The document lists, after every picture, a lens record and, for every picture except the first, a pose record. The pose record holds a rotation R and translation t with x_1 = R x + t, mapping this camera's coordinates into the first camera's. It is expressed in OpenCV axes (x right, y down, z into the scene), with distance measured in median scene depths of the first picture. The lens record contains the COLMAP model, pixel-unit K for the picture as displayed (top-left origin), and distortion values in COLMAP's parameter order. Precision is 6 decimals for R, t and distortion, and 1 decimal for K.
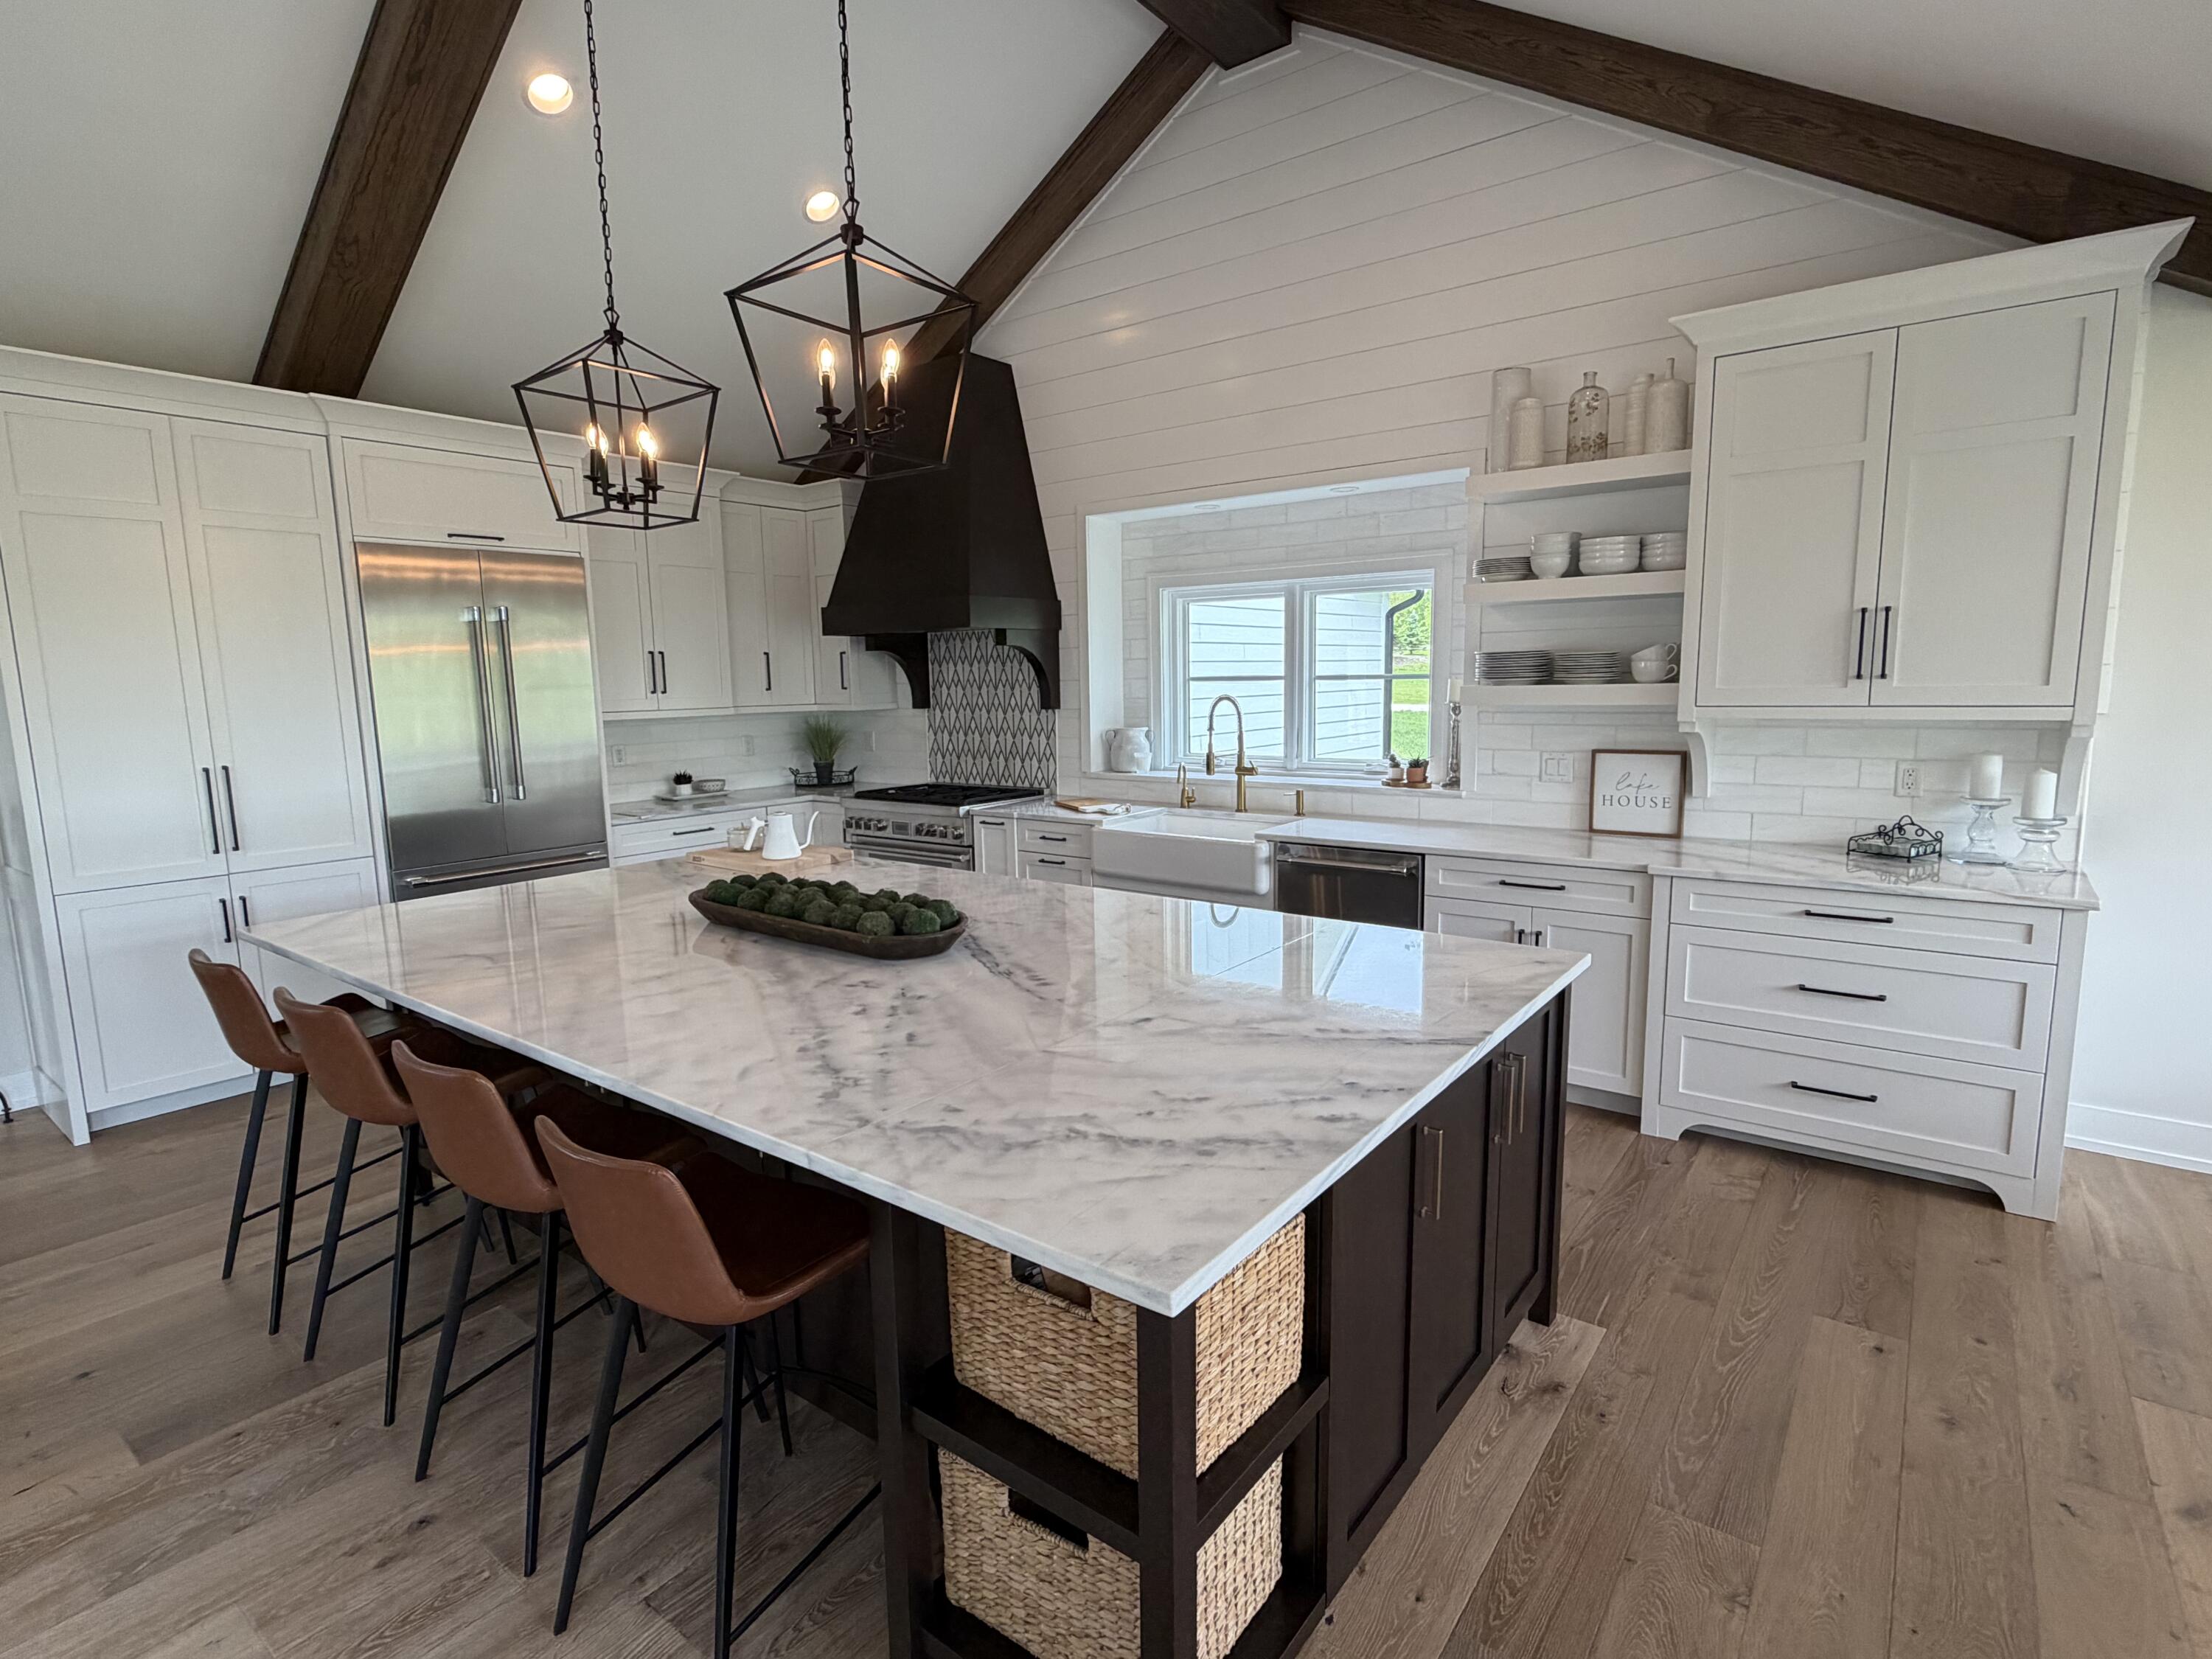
lens RADIAL K [[1106.4, 0, 1102.6], [0, 1106.4, 831.2], [0, 0, 1]] dist [-0.003627, 0.002167]
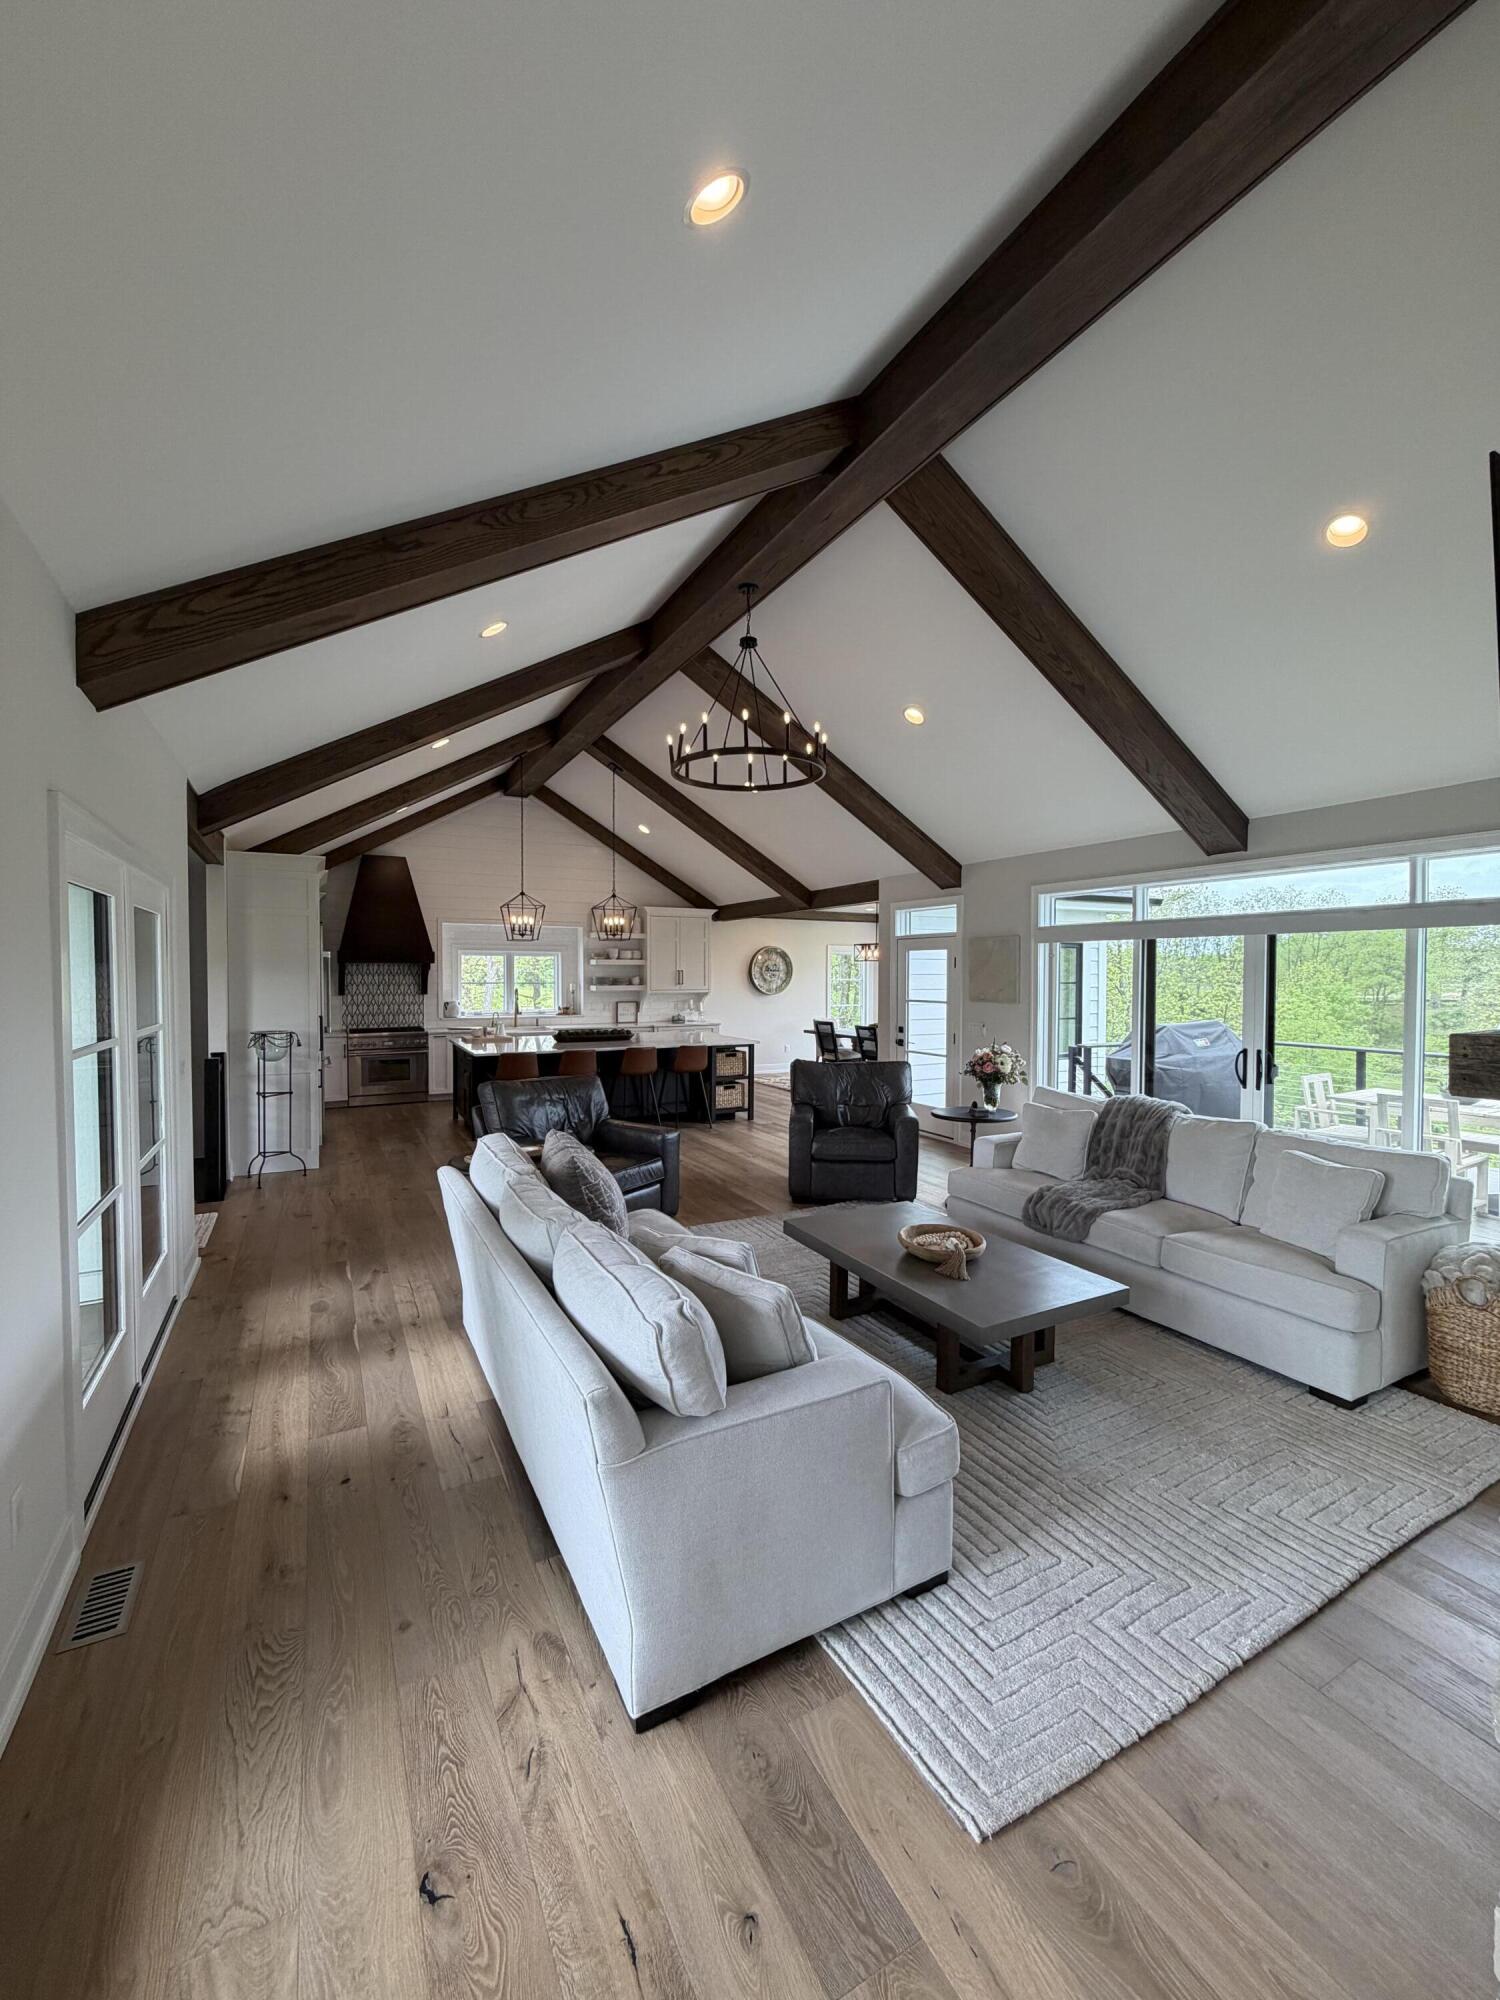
lens RADIAL K [[805.0, 0, 749.6], [0, 805.0, 989.1], [0, 0, 1]] dist [0.000076, -0.000015]
pose [[0.404362, 0.000602, 0.914599, -1.884170], [0.118655, 0.991514, -0.053112, 0.084356], [-0.906869, 0.129998, 0.400859, -0.552685]]
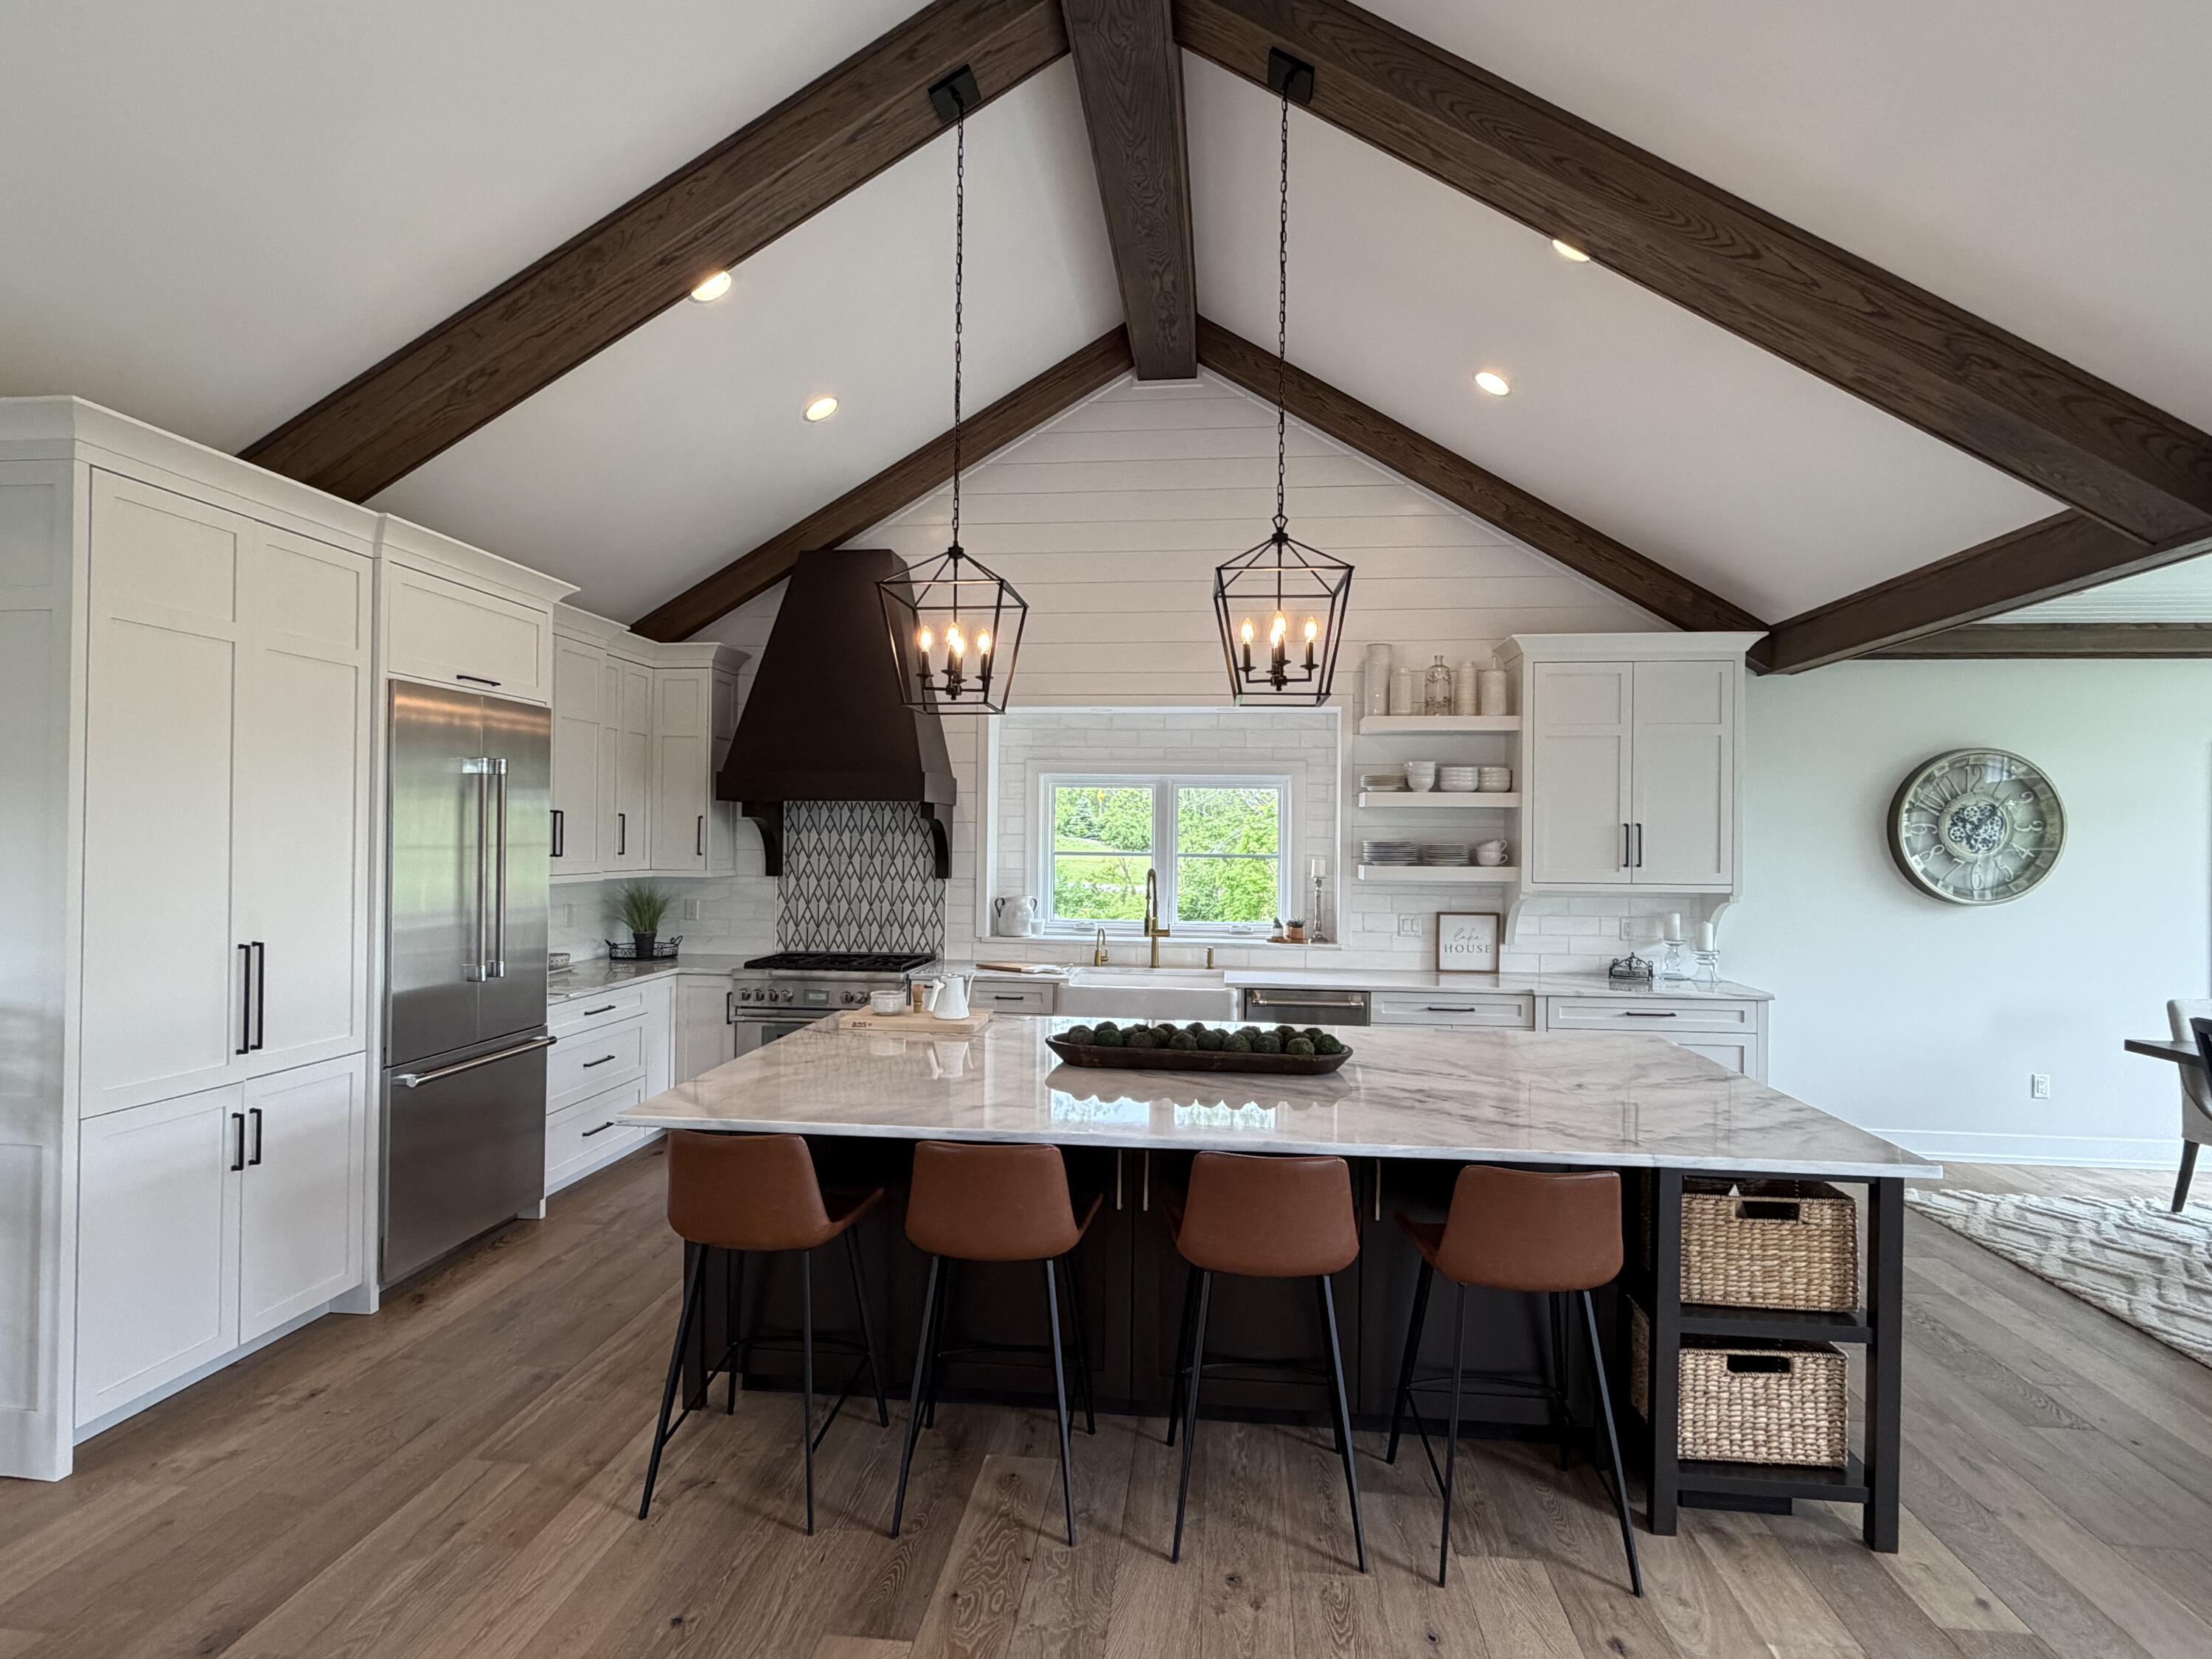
lens RADIAL K [[1156.9, 0, 1101.1], [0, 1156.9, 832.6], [0, 0, 1]] dist [-0.000734, 0.000167]
pose [[0.852569, 0.030921, 0.521698, -0.654982], [0.046644, 0.989762, -0.134888, 0.003908], [-0.520528, 0.139336, 0.842399, -0.027083]]
